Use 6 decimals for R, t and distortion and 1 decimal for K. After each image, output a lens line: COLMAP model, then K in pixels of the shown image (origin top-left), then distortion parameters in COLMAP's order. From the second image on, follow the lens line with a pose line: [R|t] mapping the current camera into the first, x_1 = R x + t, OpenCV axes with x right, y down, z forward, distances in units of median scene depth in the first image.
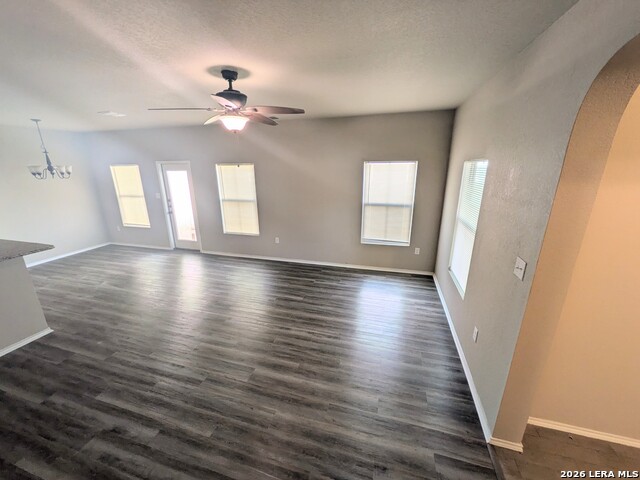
lens RADIAL K [[252.9, 0, 321.1], [0, 252.9, 241.4], [0, 0, 1]] dist [0.000035, 0.000392]
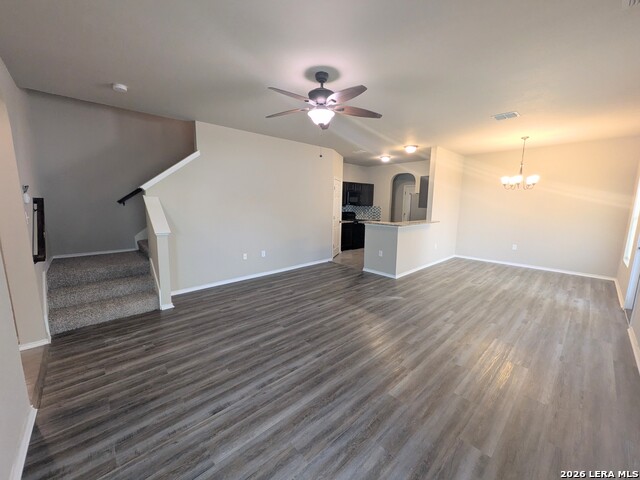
lens RADIAL K [[252.9, 0, 321.1], [0, 252.9, 241.4], [0, 0, 1]] dist [0.000035, 0.000392]
pose [[-0.518723, 0.136668, -0.843948, 0.482197], [-0.253147, 0.918322, 0.304306, -0.220437], [0.816605, 0.371493, -0.441757, 1.232057]]
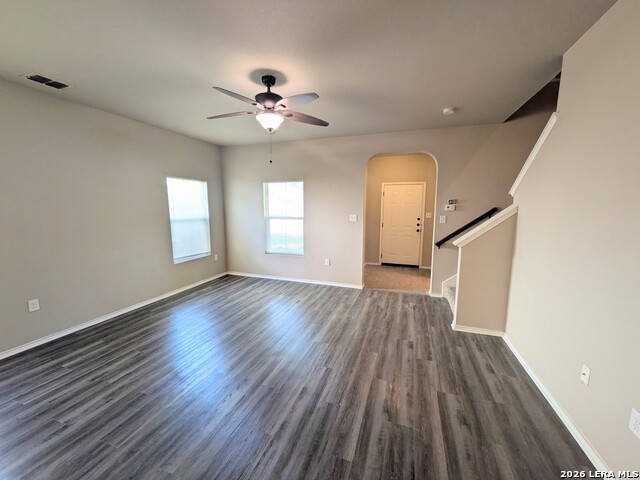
lens RADIAL K [[252.9, 0, 321.1], [0, 252.9, 241.4], [0, 0, 1]] dist [0.000035, 0.000392]
pose [[0.056237, -0.129447, 0.989990, -1.066051], [0.287556, 0.951644, 0.108098, -0.026466], [-0.956112, 0.278598, 0.090741, 0.609895]]
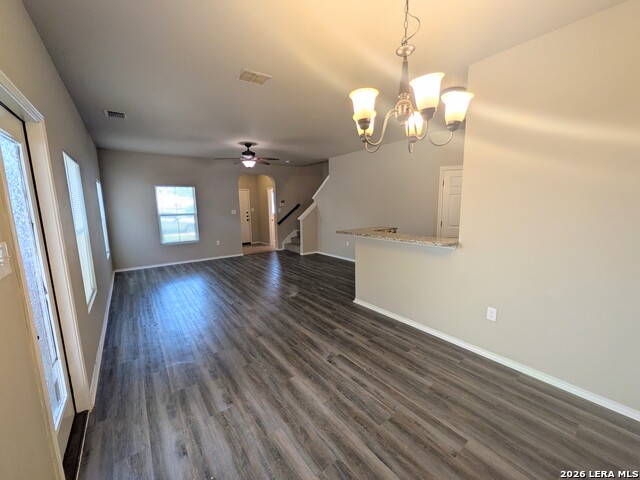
lens RADIAL K [[252.9, 0, 321.1], [0, 252.9, 241.4], [0, 0, 1]] dist [0.000035, 0.000392]
pose [[-0.796175, -0.065586, 0.601501, -1.652915], [0.198709, 0.910628, 0.362314, -0.381294], [-0.571506, 0.407990, -0.711987, 1.841254]]
